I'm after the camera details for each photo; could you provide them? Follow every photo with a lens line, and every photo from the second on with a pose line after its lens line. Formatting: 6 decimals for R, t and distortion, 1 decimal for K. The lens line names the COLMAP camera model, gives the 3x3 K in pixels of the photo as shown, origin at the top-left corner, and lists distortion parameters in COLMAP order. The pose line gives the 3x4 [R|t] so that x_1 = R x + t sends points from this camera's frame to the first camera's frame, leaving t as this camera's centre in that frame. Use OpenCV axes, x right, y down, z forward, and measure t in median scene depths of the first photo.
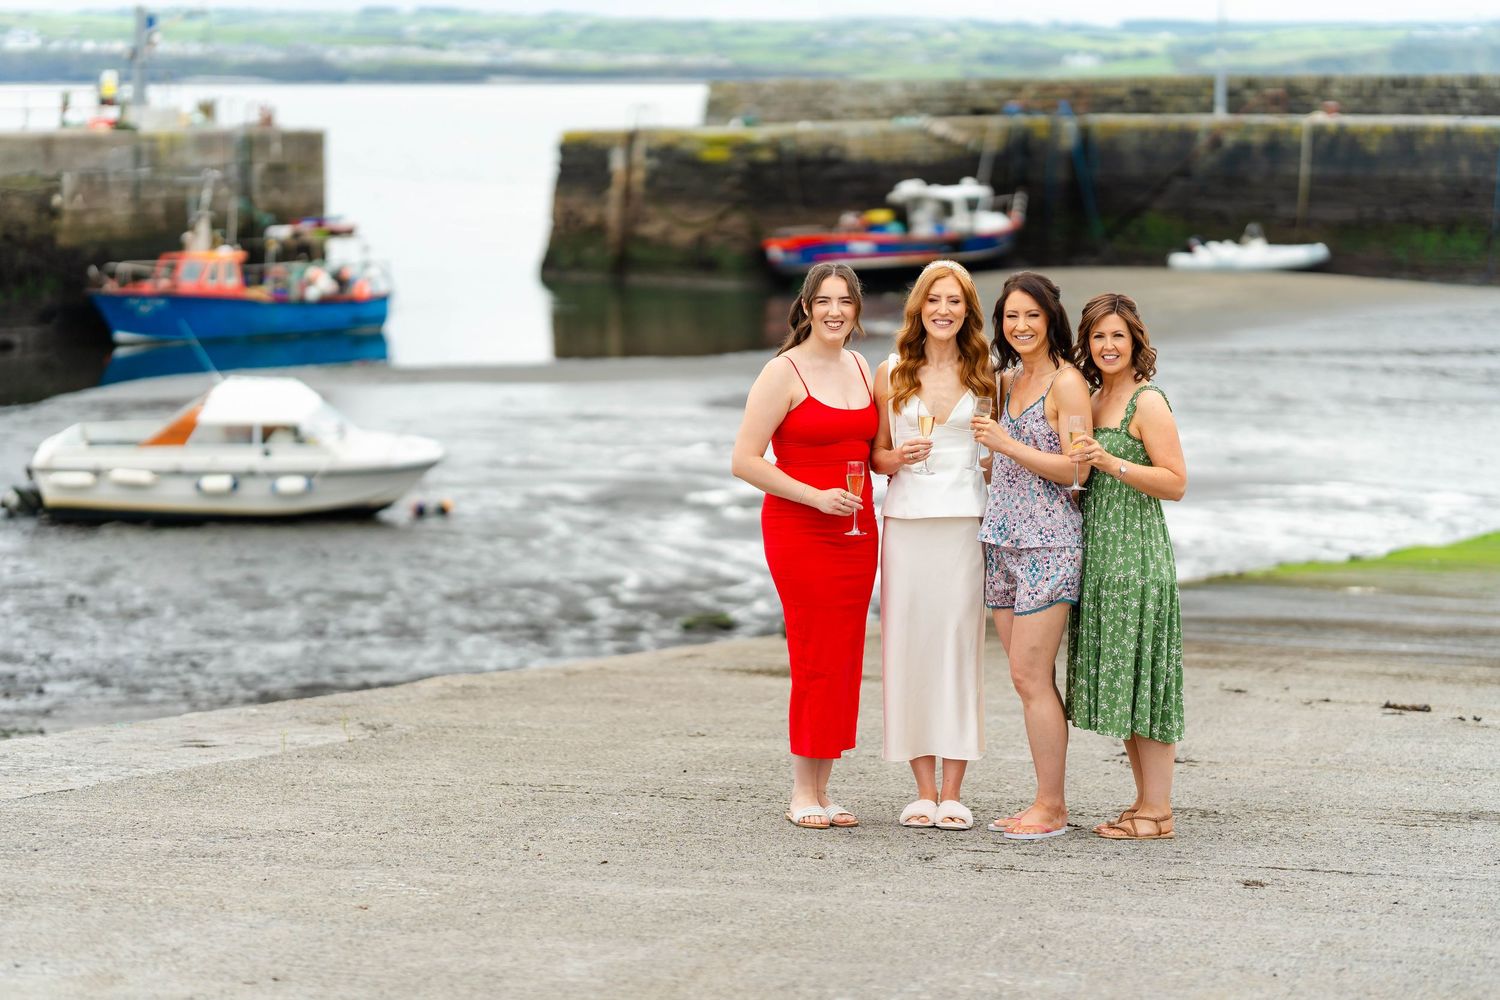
lens RADIAL K [[3828.4, 0, 750.0], [0, 3828.4, 500.0], [0, 0, 1]] dist [-0.024741, 0.470059]
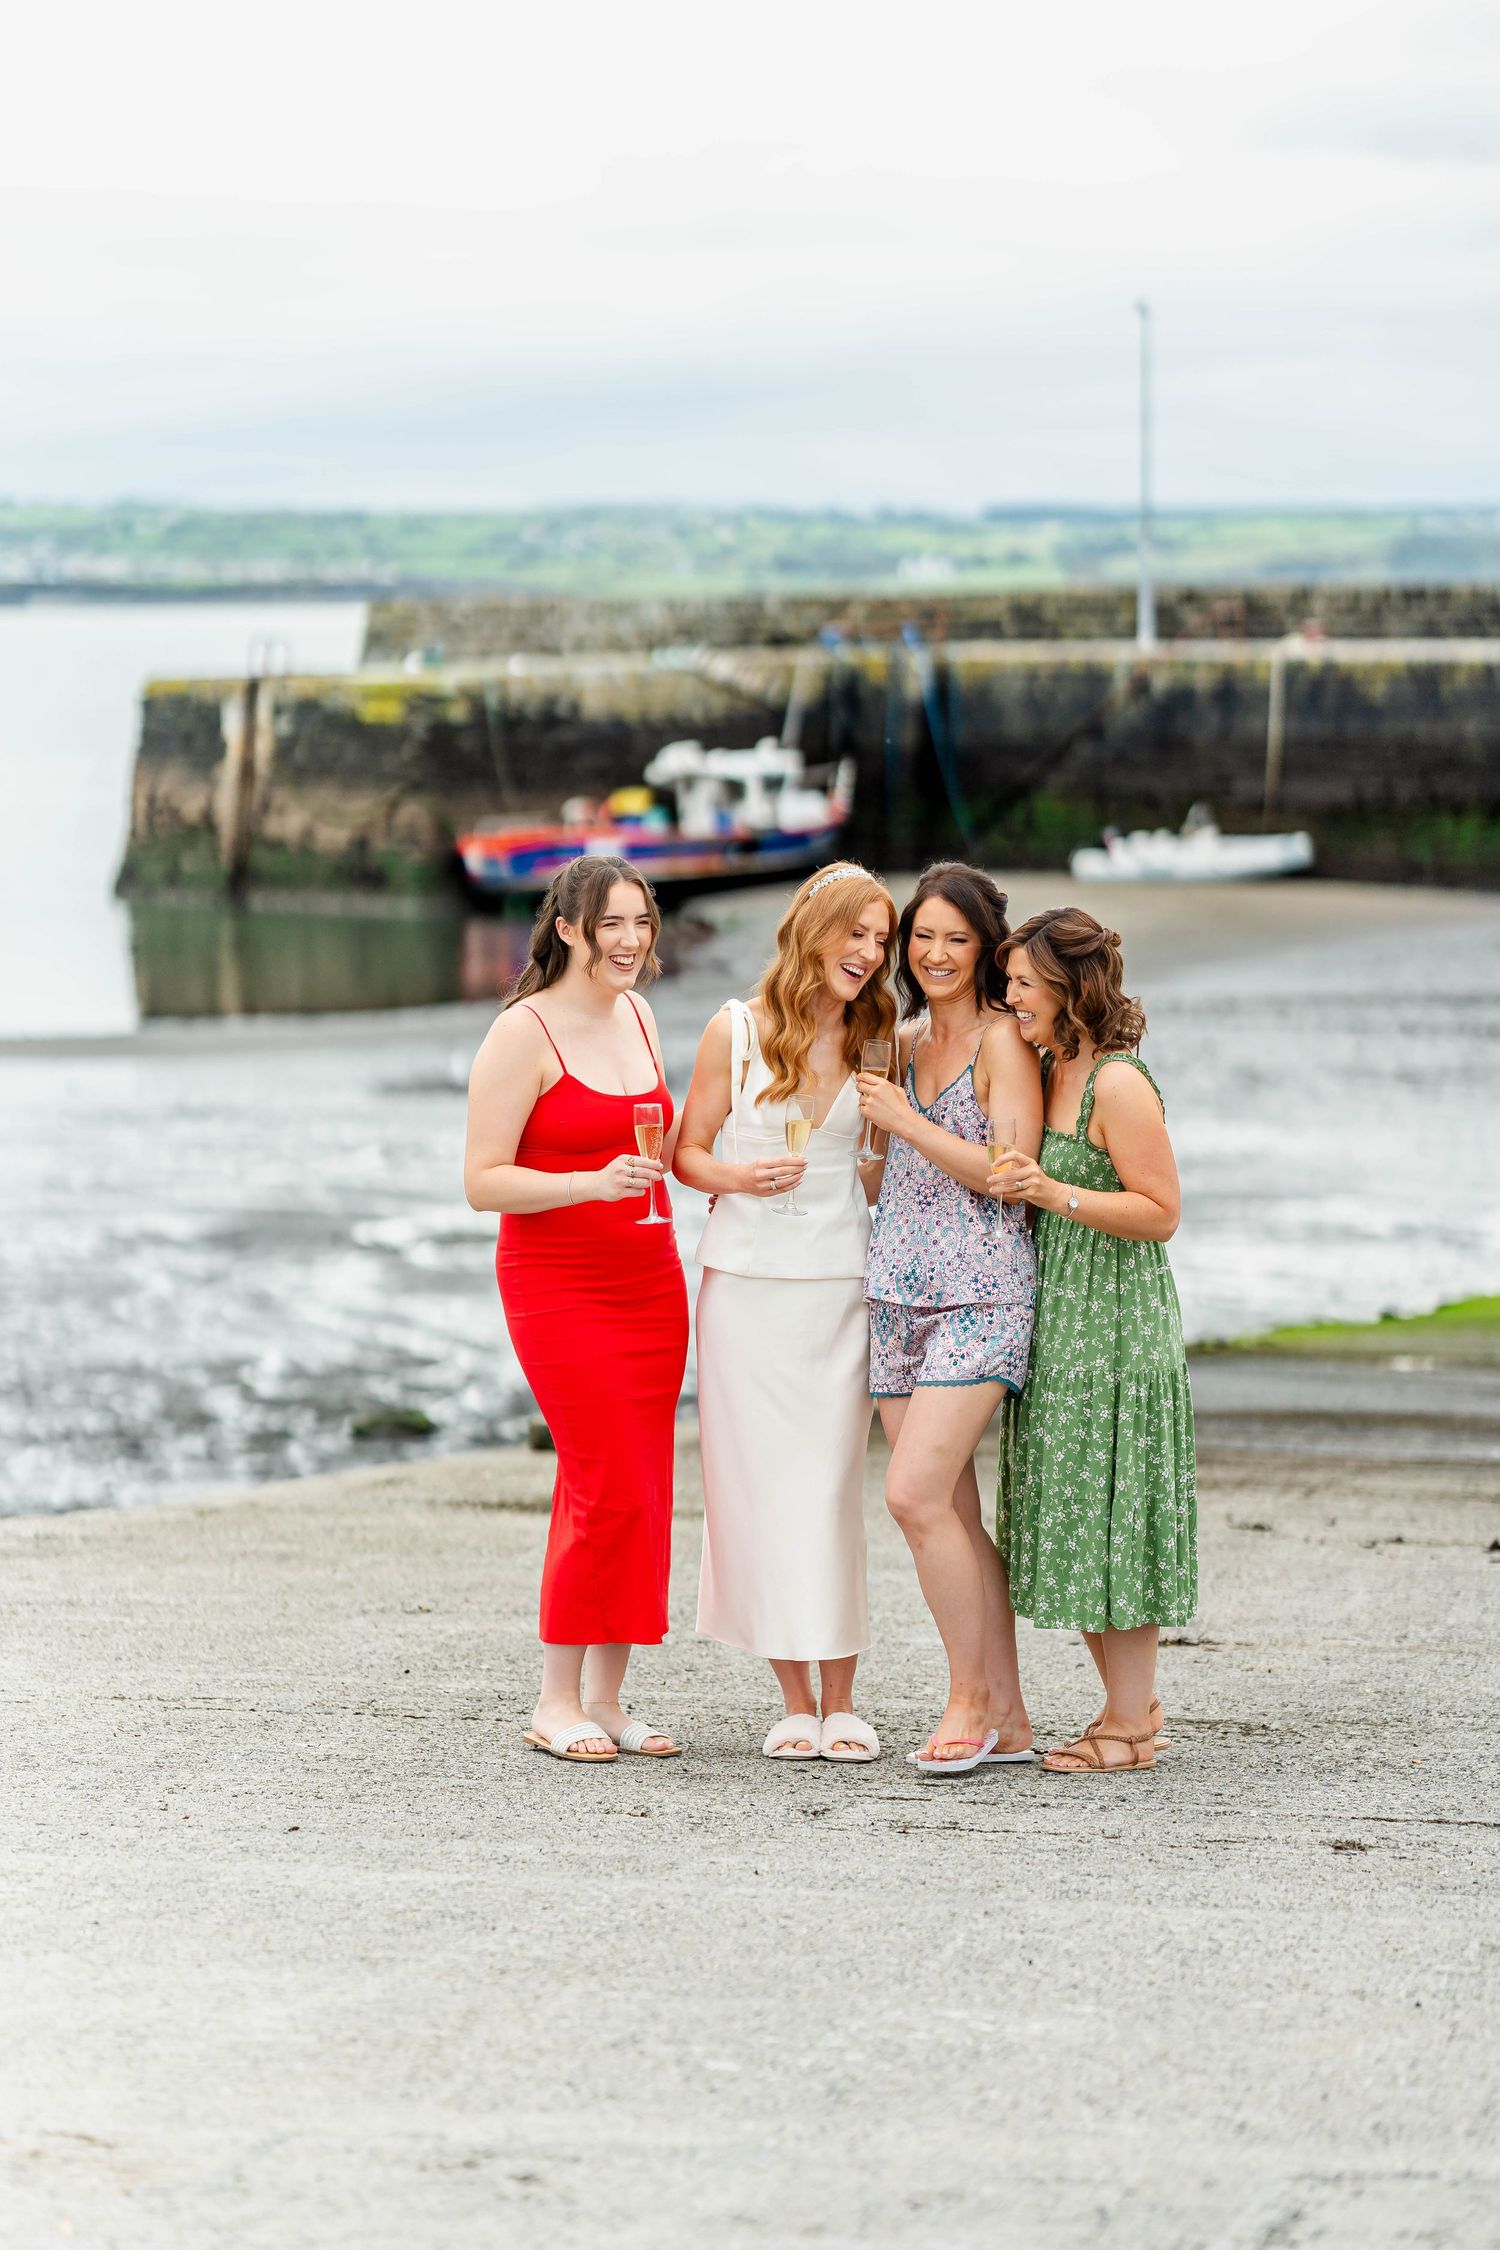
lens RADIAL K [[5742.5, 0, 681.3], [0, 5742.5, 1129.1], [0, 0, 1]] dist [-0.024741, 0.470059]
pose [[0.998908, -0.010213, 0.045590, -0.007387], [0.011053, 0.999773, -0.018225, 0.000188], [-0.045393, 0.018709, 0.998794, 0.035020]]
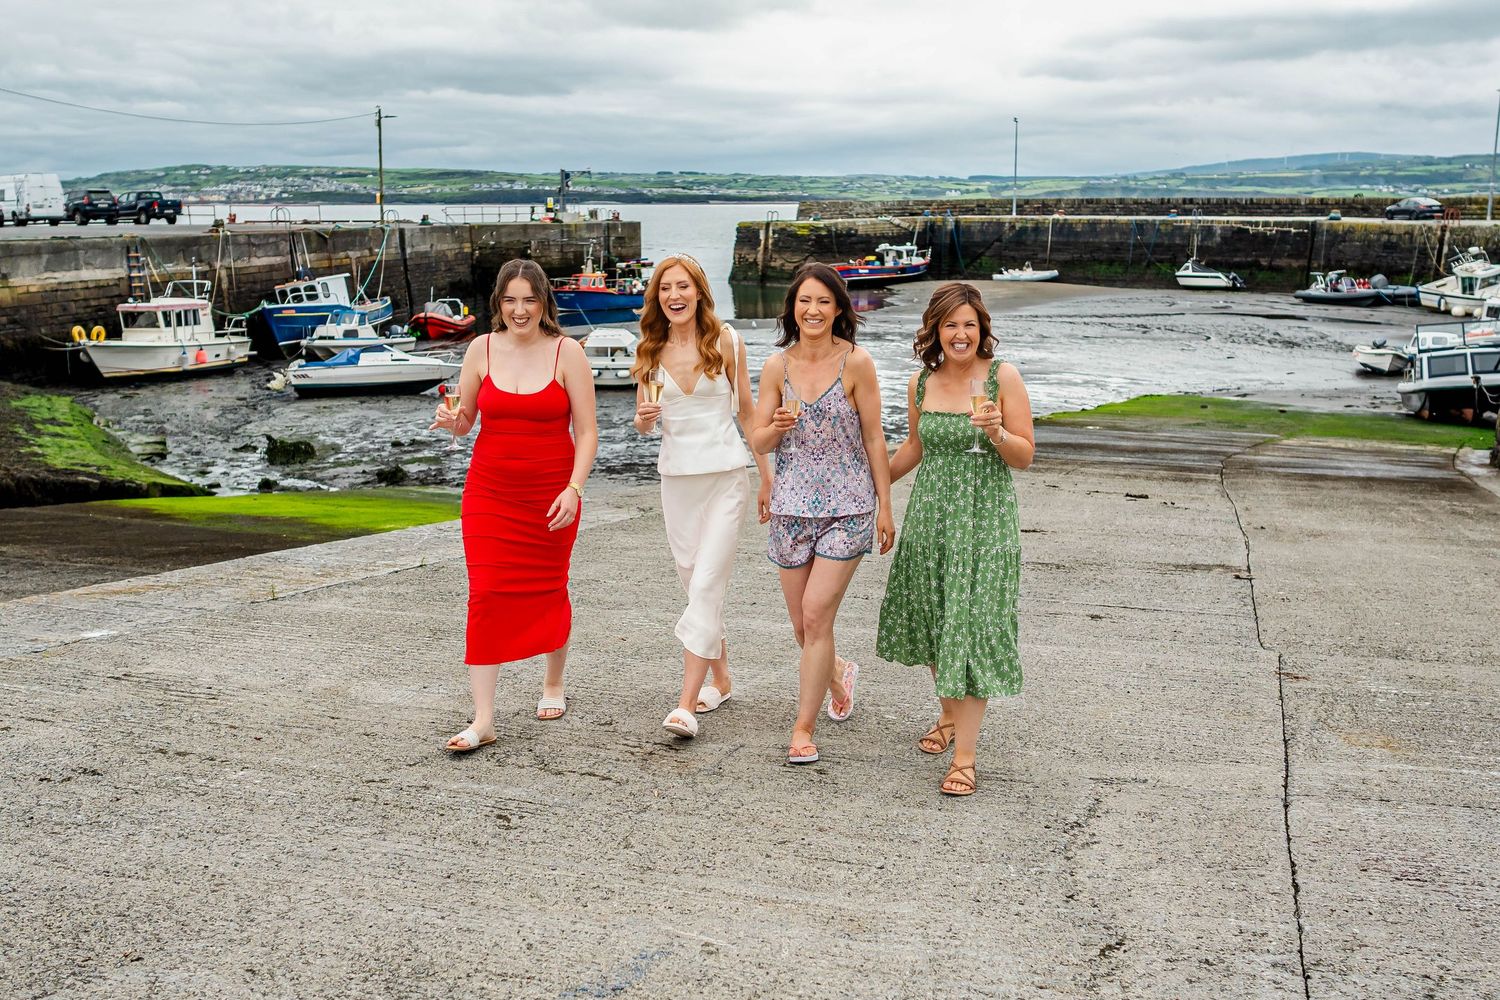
lens RADIAL K [[1495.3, 0, 750.0], [0, 1495.3, 500.0], [0, 0, 1]] dist [-0.004117, 0.000175]
pose [[0.999106, 0.005829, -0.041875, -0.003961], [-0.002180, 0.996235, 0.086665, -0.009424], [0.042222, -0.086496, 0.995357, 0.114957]]
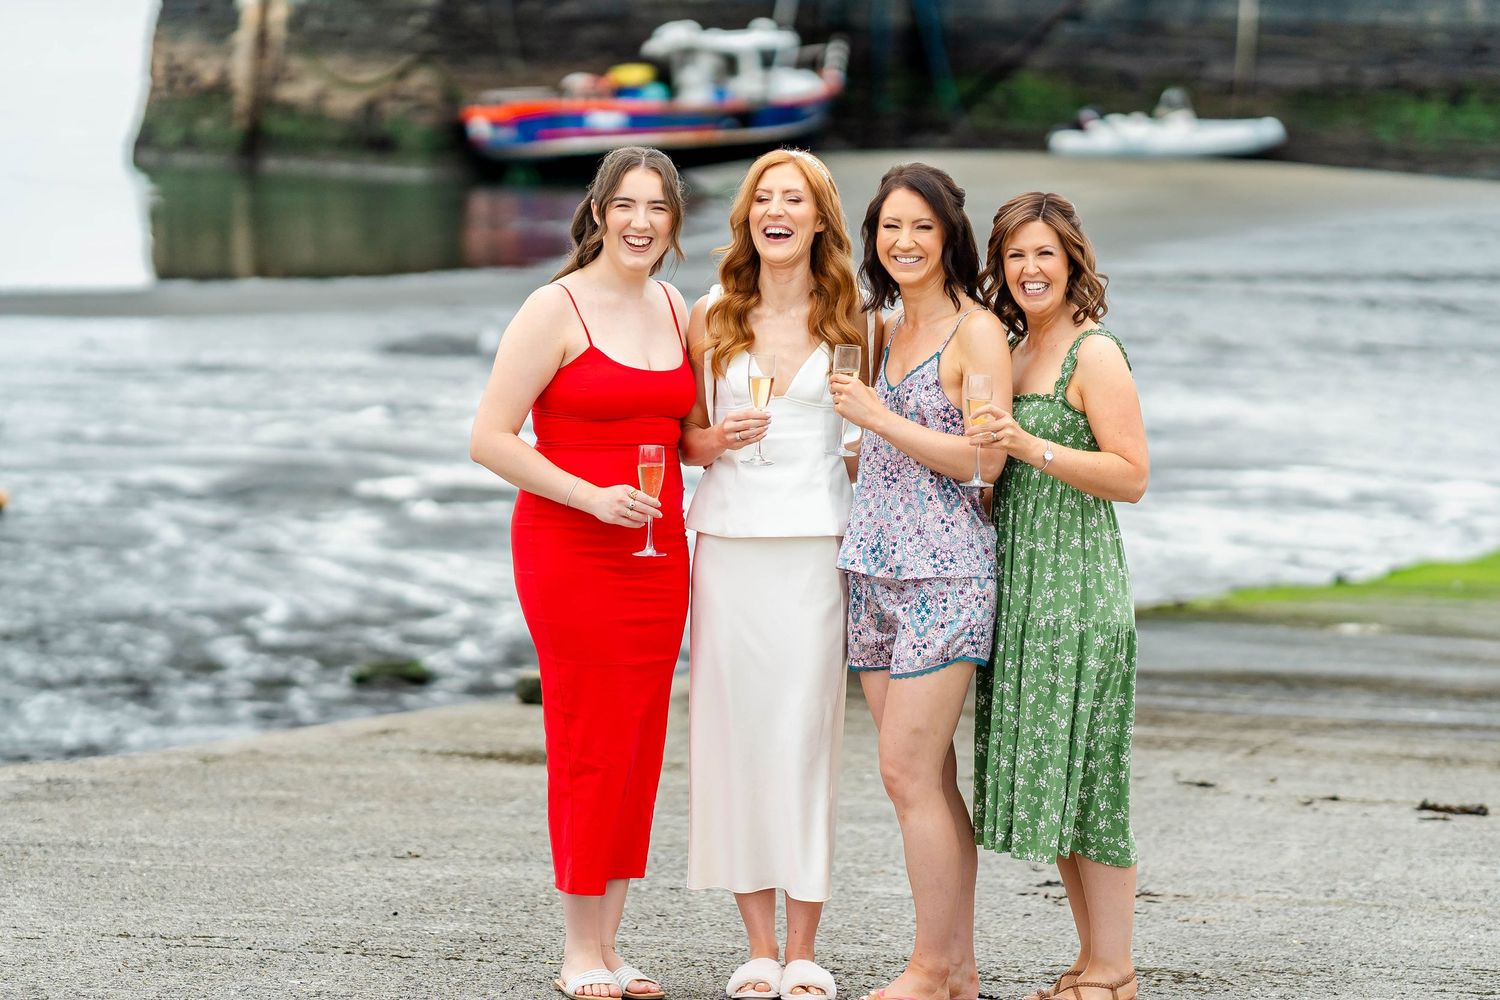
lens RADIAL K [[5542.4, 0, 794.0], [0, 5542.4, 498.2], [0, 0, 1]] dist [0.017670, -1.057820]
pose [[0.997793, 0.001865, 0.066373, -0.006253], [-0.002021, 0.999995, 0.002287, -0.001747], [-0.066368, -0.002416, 0.997792, 0.020844]]
